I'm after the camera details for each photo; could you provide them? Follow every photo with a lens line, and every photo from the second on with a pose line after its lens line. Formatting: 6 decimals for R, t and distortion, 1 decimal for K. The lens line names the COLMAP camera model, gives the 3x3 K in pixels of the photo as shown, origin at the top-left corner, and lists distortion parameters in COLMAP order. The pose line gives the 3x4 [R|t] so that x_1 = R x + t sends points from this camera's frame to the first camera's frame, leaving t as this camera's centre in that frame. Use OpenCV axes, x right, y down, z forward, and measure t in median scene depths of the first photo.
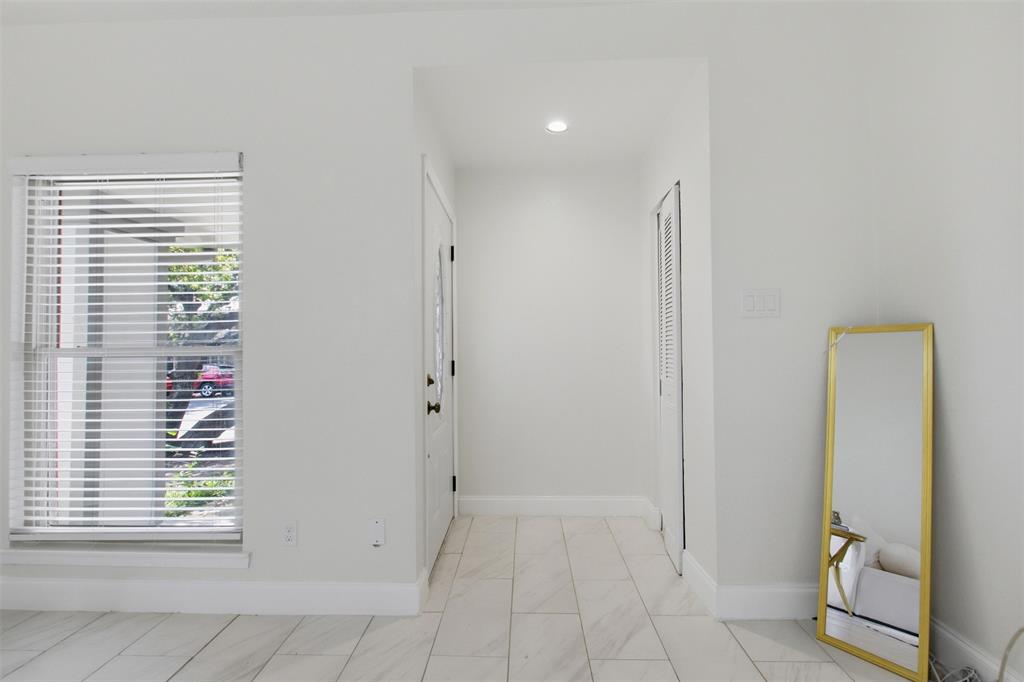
lens RADIAL K [[484.9, 0, 509.7], [0, 484.9, 340.2], [0, 0, 1]] dist [0.002794, -0.001098]
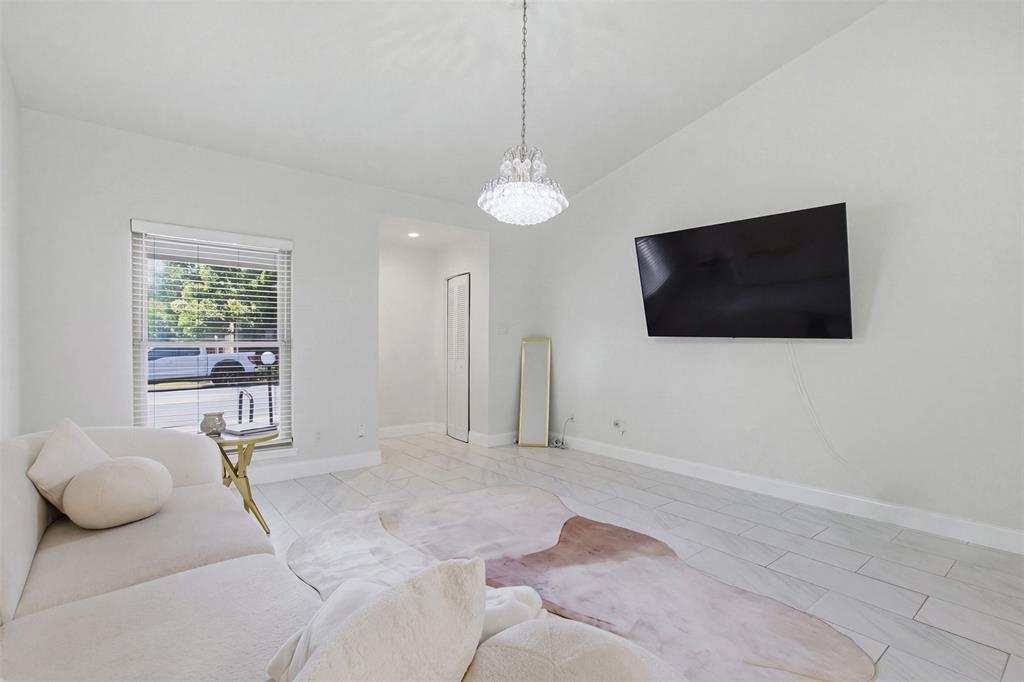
lens RADIAL K [[484.9, 0, 494.4], [0, 484.9, 337.6], [0, 0, 1]] dist [0.002794, -0.001098]
pose [[0.767836, 0.017619, 0.640404, -1.082486], [-0.013667, 0.999845, -0.011122, 0.003370], [-0.640501, -0.000213, 0.767958, -0.890267]]
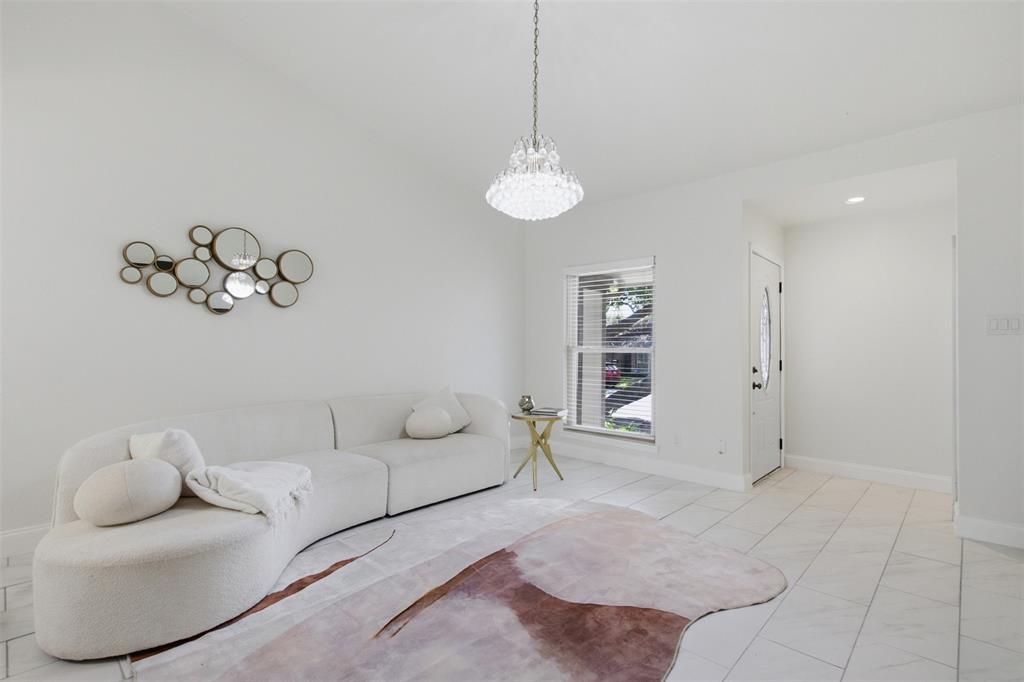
lens RADIAL K [[484.9, 0, 522.5], [0, 484.9, 333.4], [0, 0, 1]] dist [0.002794, -0.001098]
pose [[0.763860, -0.001078, -0.645381, 0.321181], [-0.011407, 0.999820, -0.015170, -0.011523], [0.645282, 0.018949, 0.763710, -0.861022]]
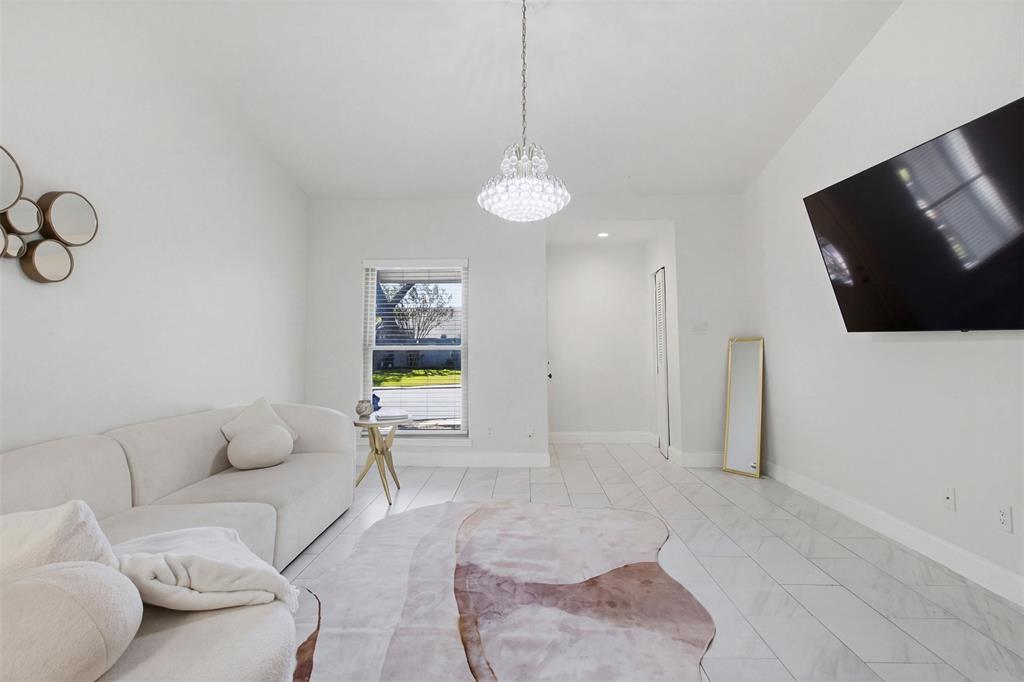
lens RADIAL K [[484.9, 0, 499.6], [0, 484.9, 322.5], [0, 0, 1]] dist [0.002794, -0.001098]
pose [[0.999988, 0.003824, 0.003138, -0.376370], [-0.003676, 0.998938, -0.045922, 0.005258], [-0.003310, 0.045910, 0.998940, -1.091712]]
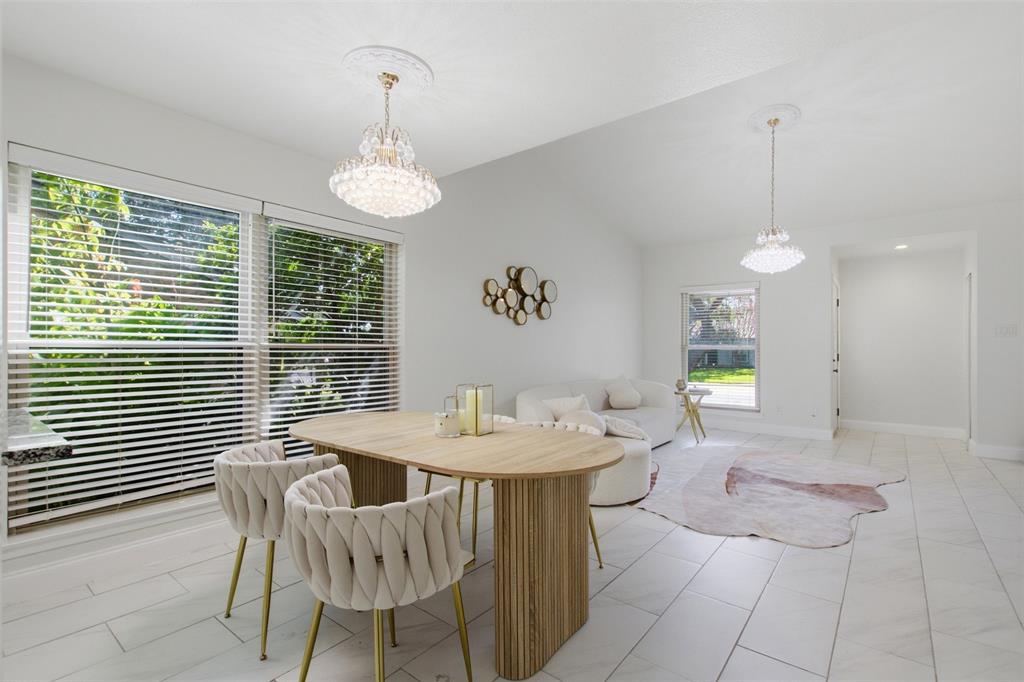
lens RADIAL K [[484.9, 0, 512.3], [0, 484.9, 336.7], [0, 0, 1]] dist [0.002794, -0.001098]
pose [[0.814457, -0.004401, -0.580208, -0.058253], [-0.003049, 0.999925, -0.011865, -0.003337], [0.580216, 0.011433, 0.814382, -2.076632]]
